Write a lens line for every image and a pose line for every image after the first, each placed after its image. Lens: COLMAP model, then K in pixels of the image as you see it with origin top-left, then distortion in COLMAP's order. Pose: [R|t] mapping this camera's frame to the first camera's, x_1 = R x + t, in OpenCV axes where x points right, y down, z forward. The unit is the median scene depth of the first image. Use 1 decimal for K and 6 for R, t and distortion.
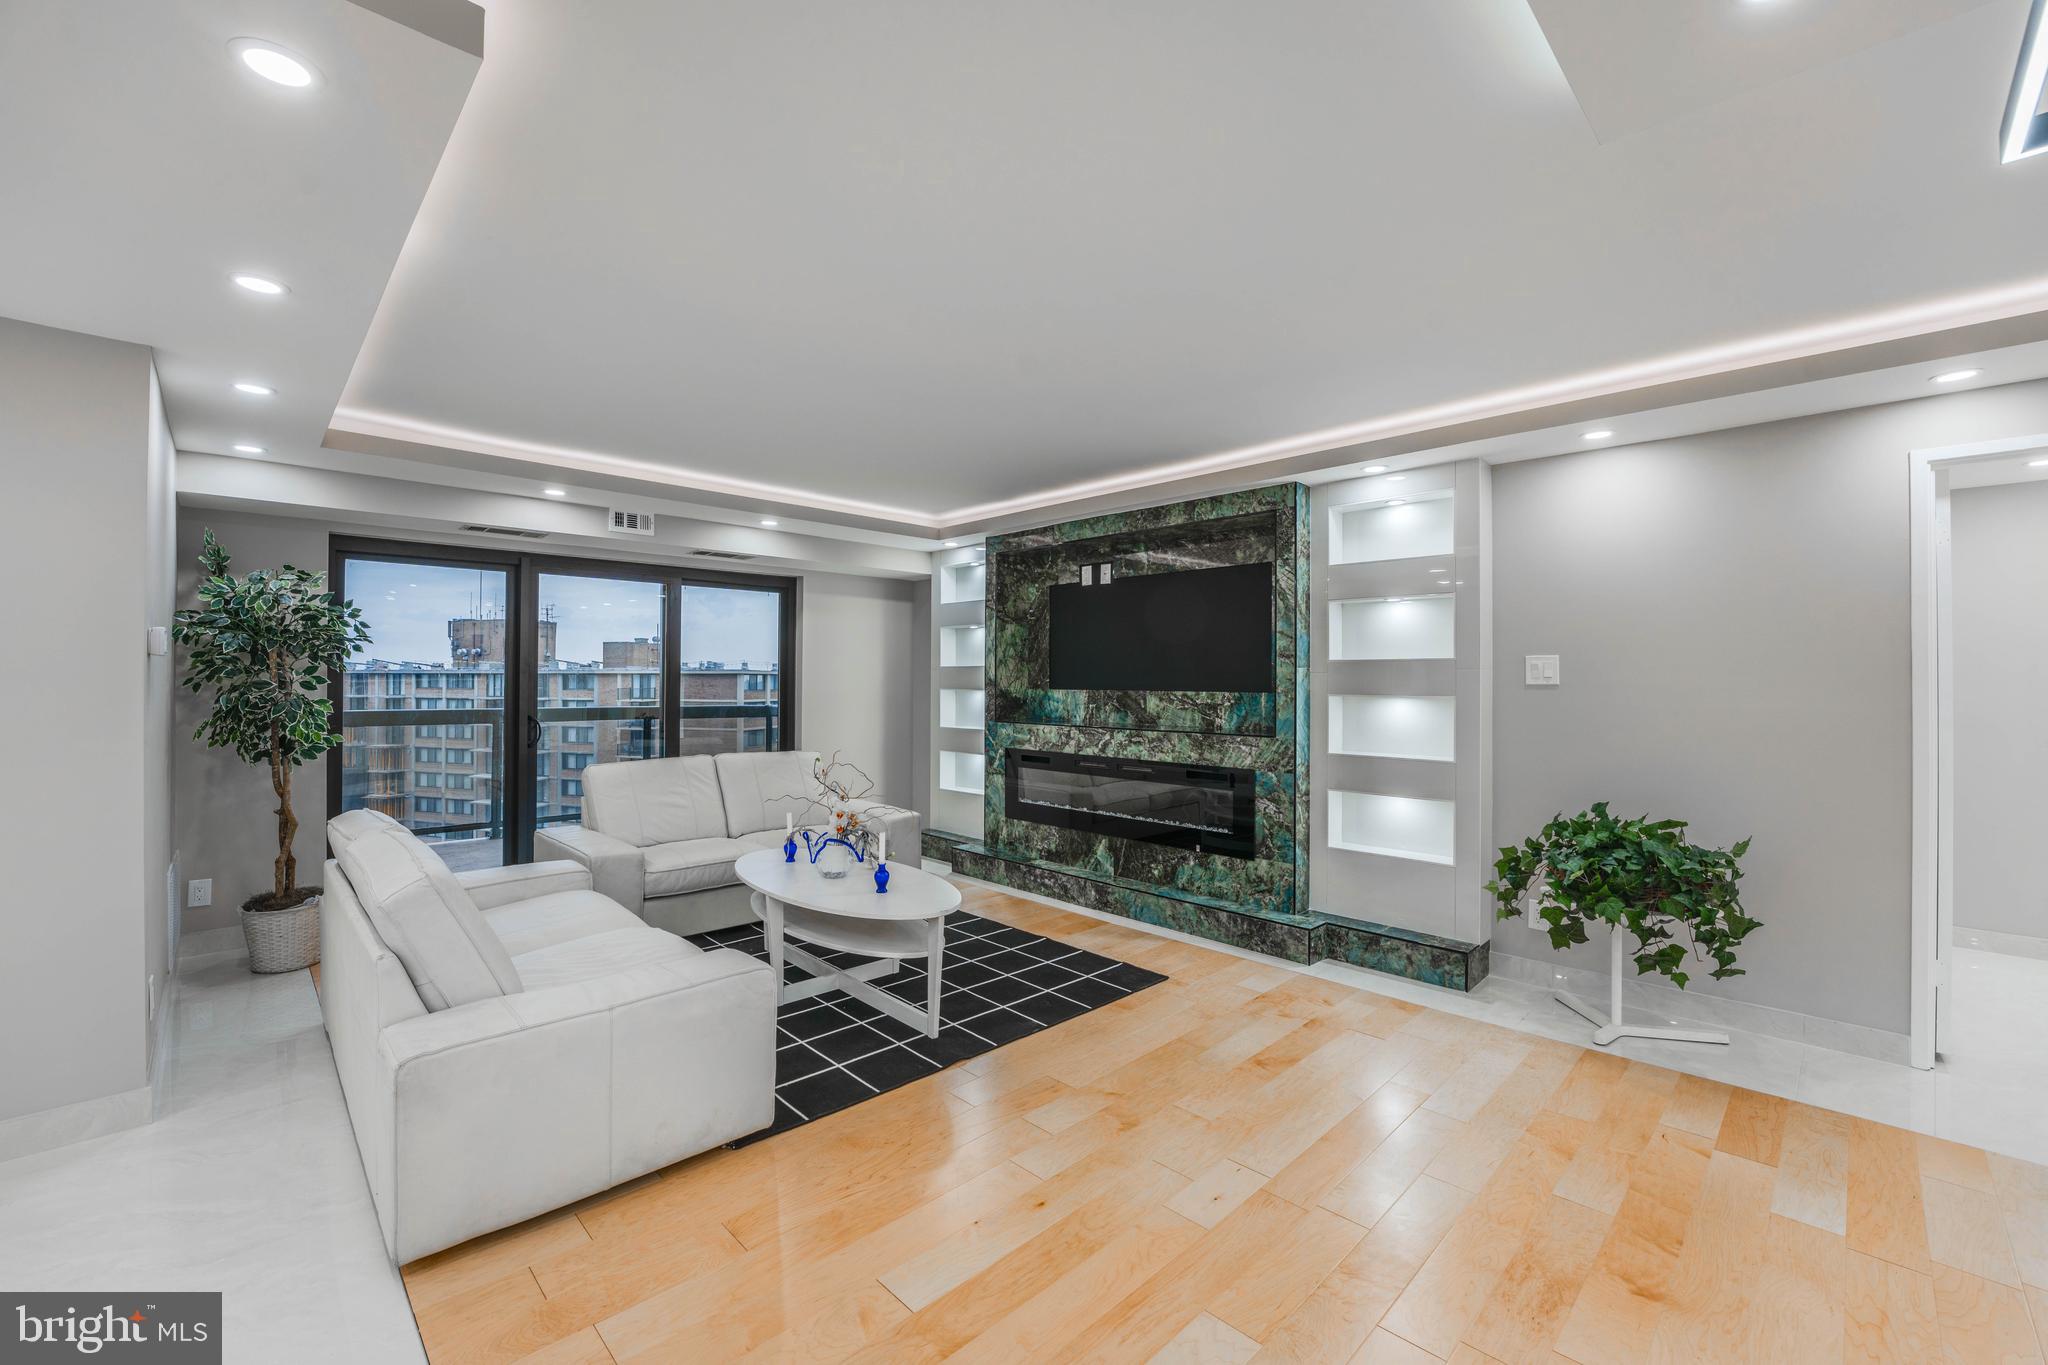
lens RADIAL K [[835.3, 0, 1020.9], [0, 835.3, 673.2], [0, 0, 1]] dist [-0.031106, 0.003958]
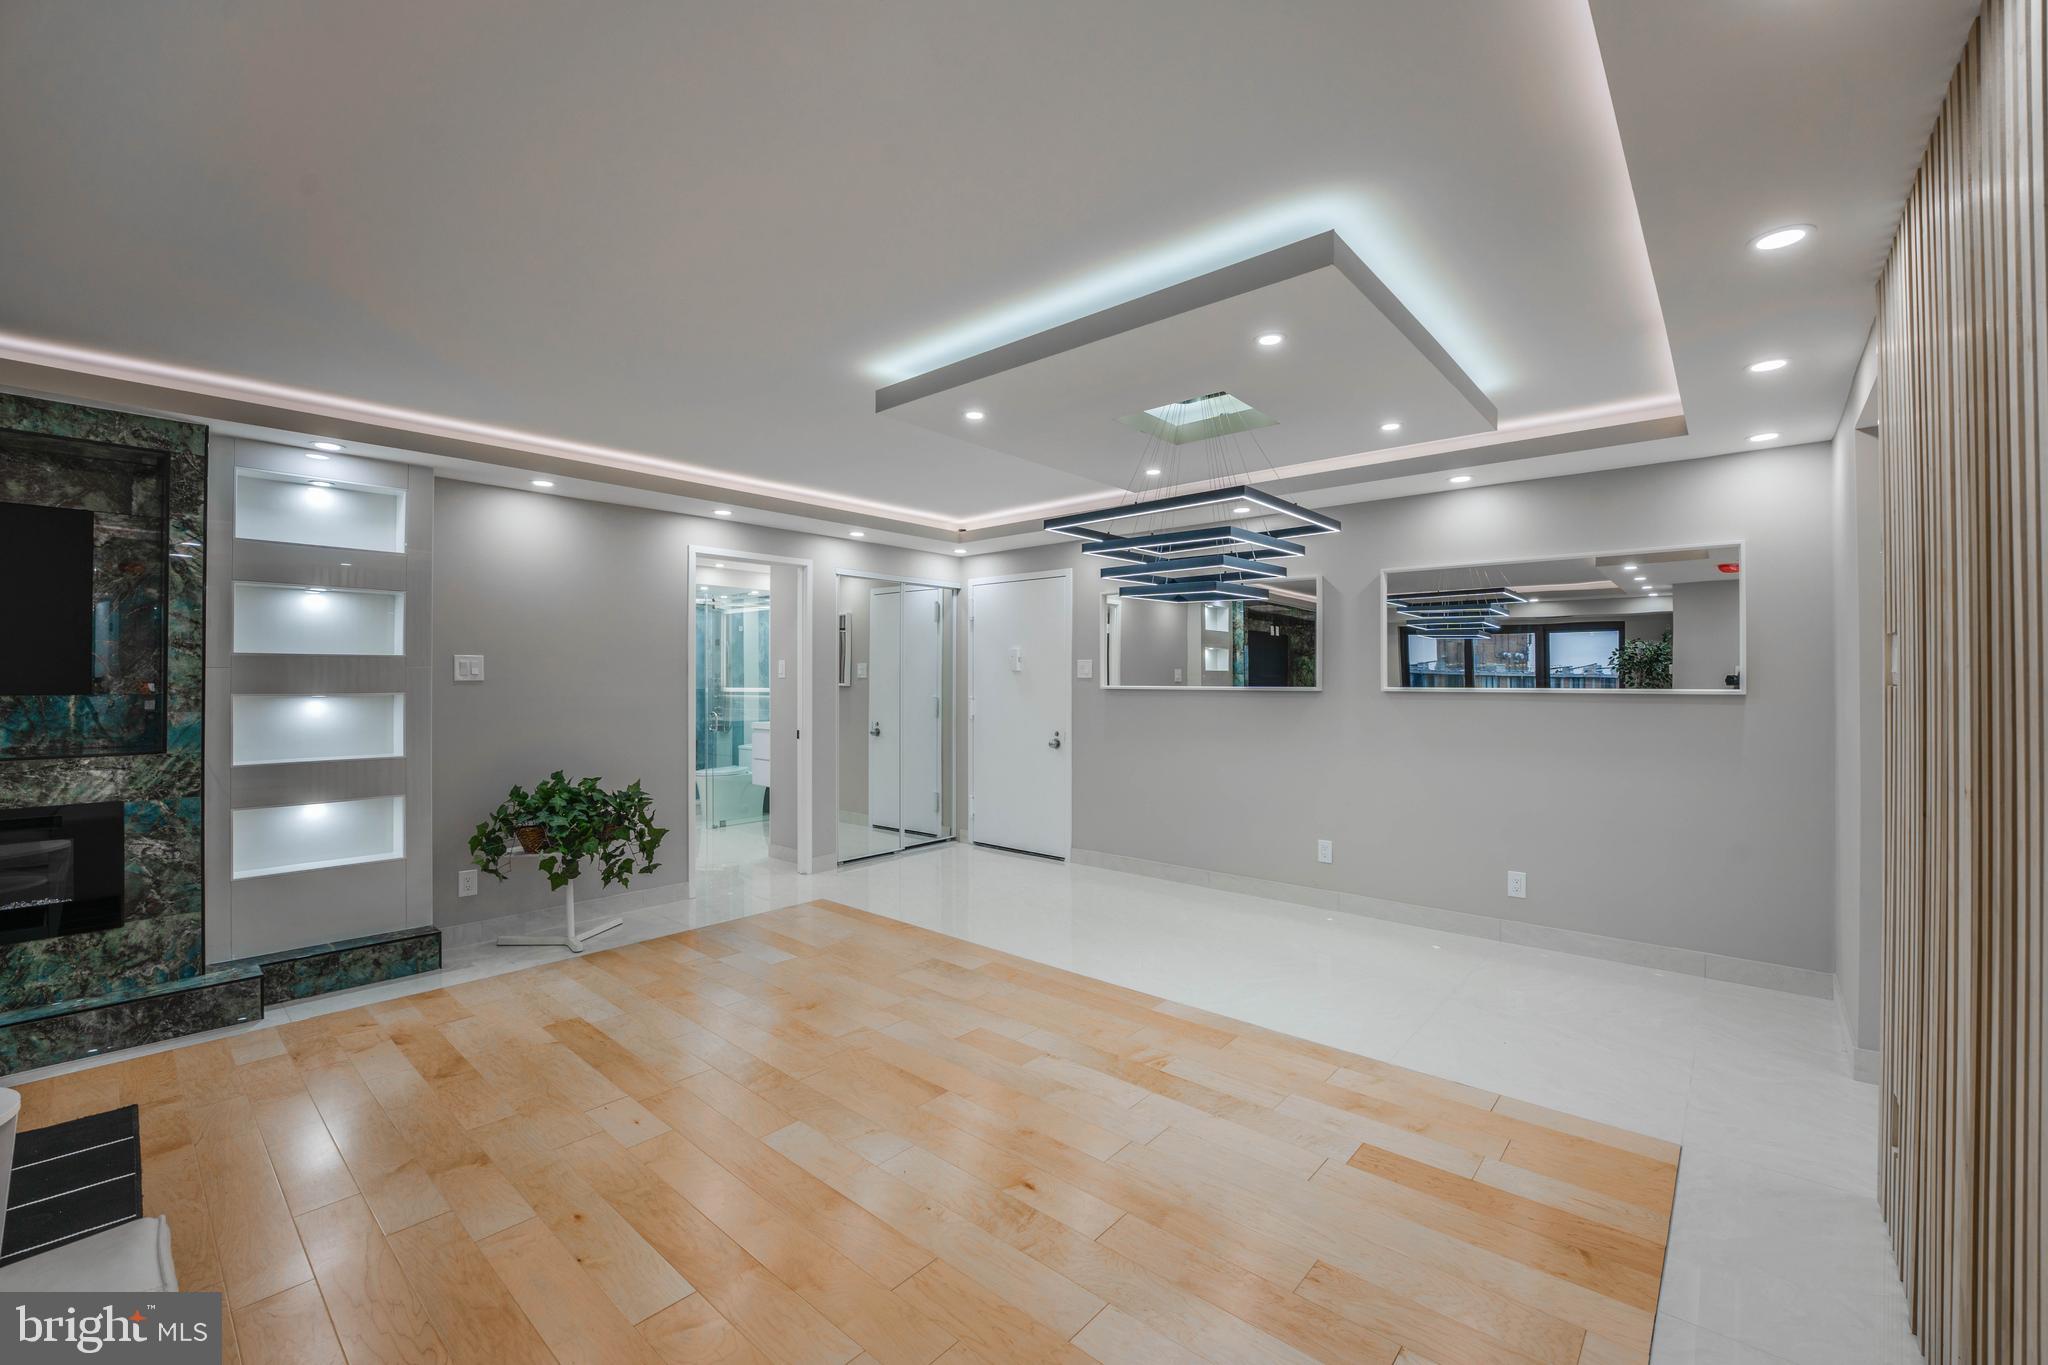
lens RADIAL K [[835.3, 0, 1028.1], [0, 835.3, 672.6], [0, 0, 1]] dist [-0.031106, 0.003958]
pose [[-0.084452, 0.003831, 0.996420, -0.479363], [-0.008397, 0.999954, -0.004556, 0.001035], [-0.996392, -0.008751, -0.084416, 0.272929]]
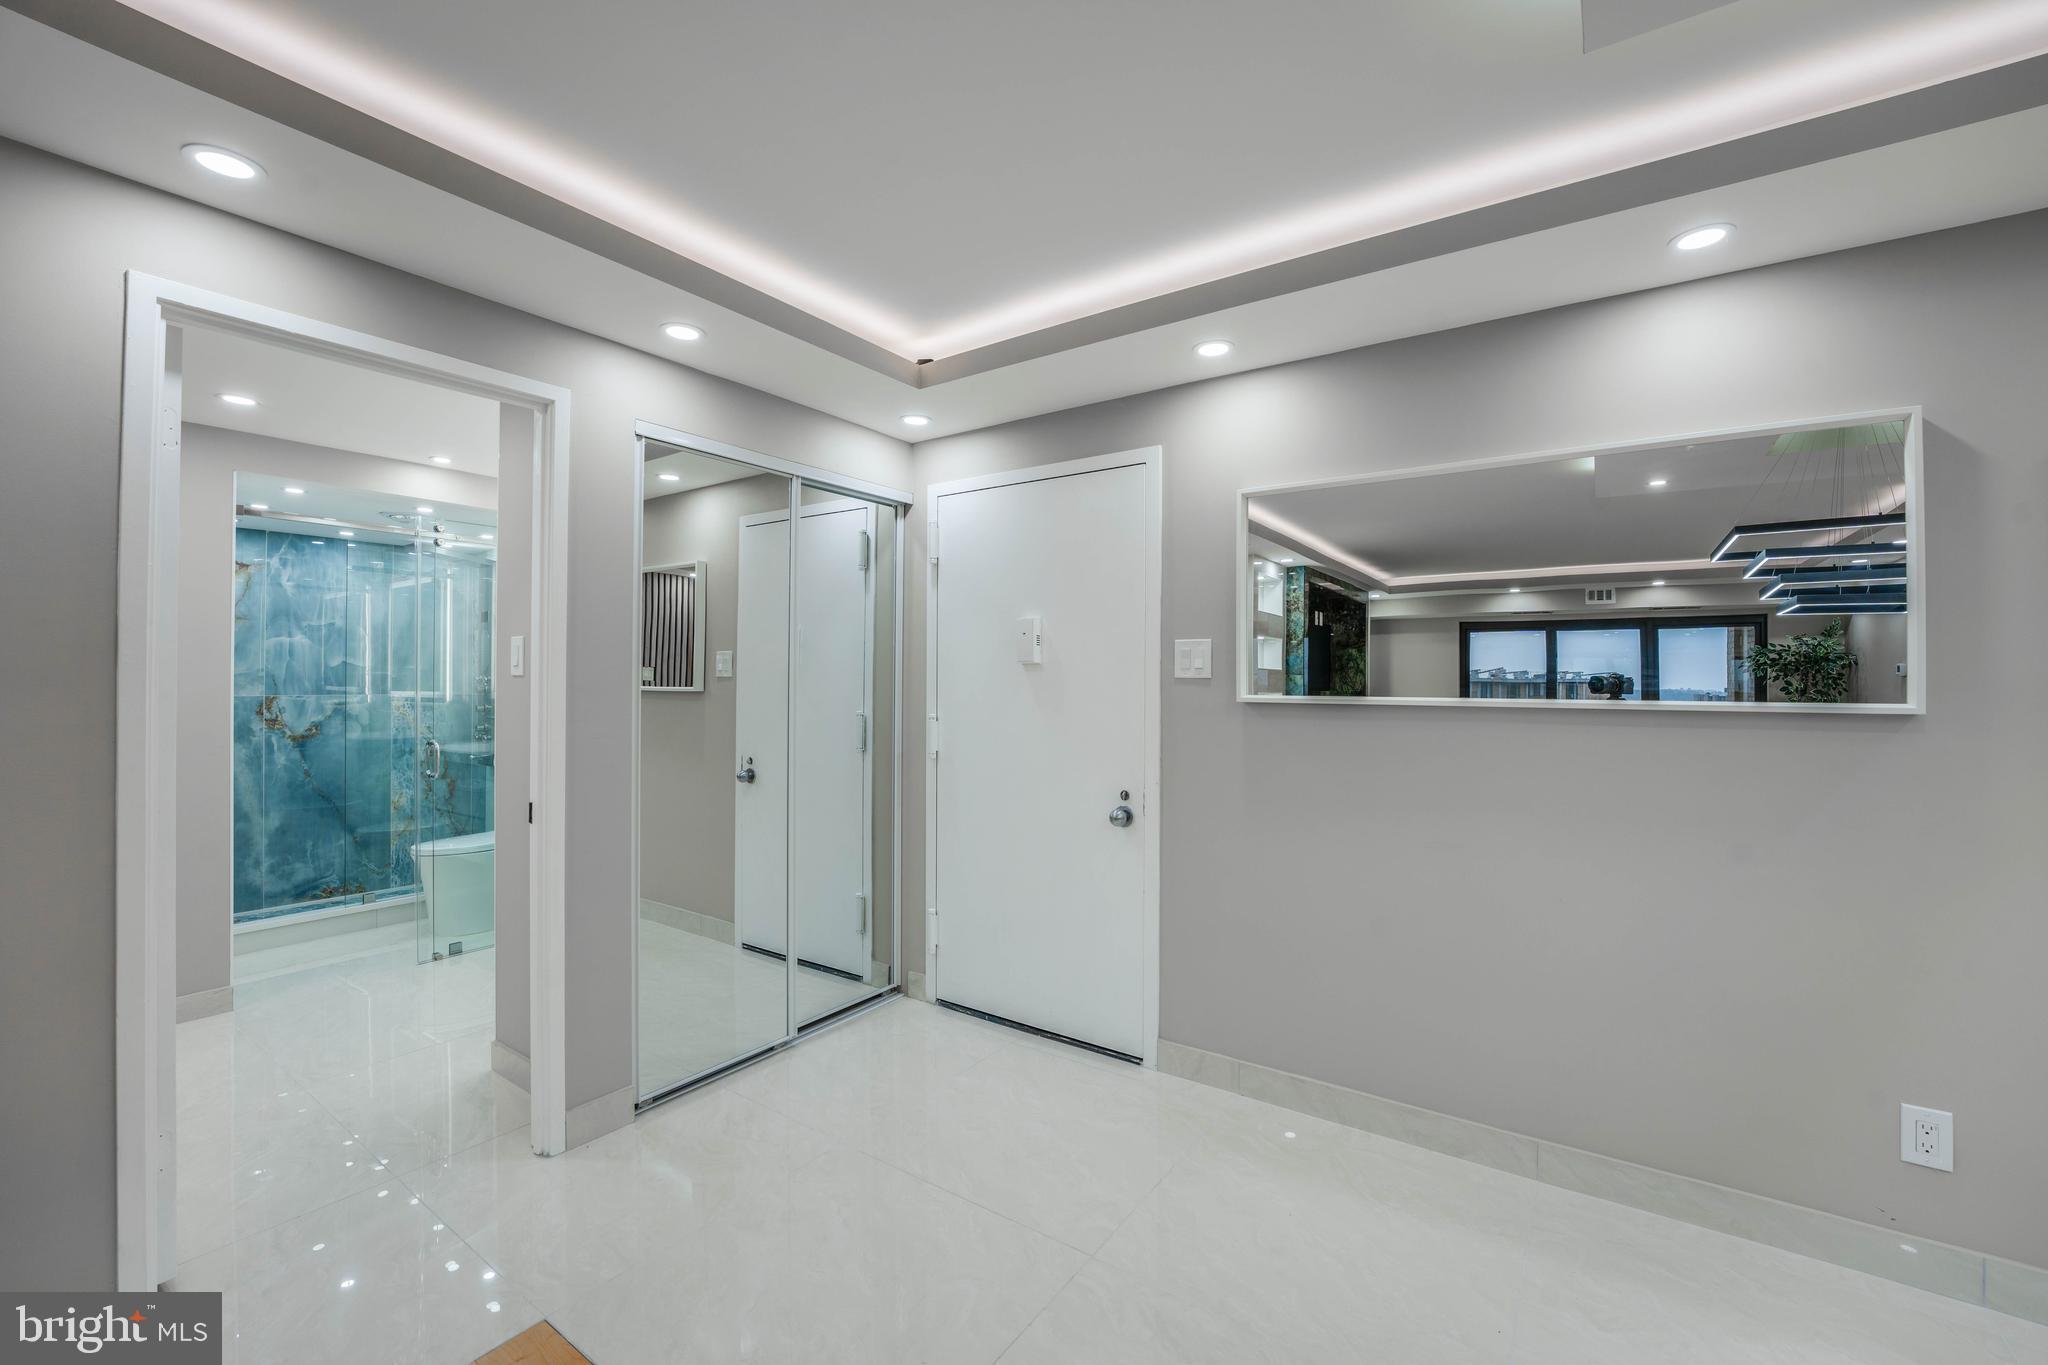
lens RADIAL K [[835.3, 0, 1026.1], [0, 835.3, 676.5], [0, 0, 1]] dist [-0.031106, 0.003958]
pose [[-0.188219, 0.002923, 0.982123, 0.276873], [-0.013697, 0.999891, -0.005601, 0.006893], [-0.982031, -0.014507, -0.188159, 0.309390]]
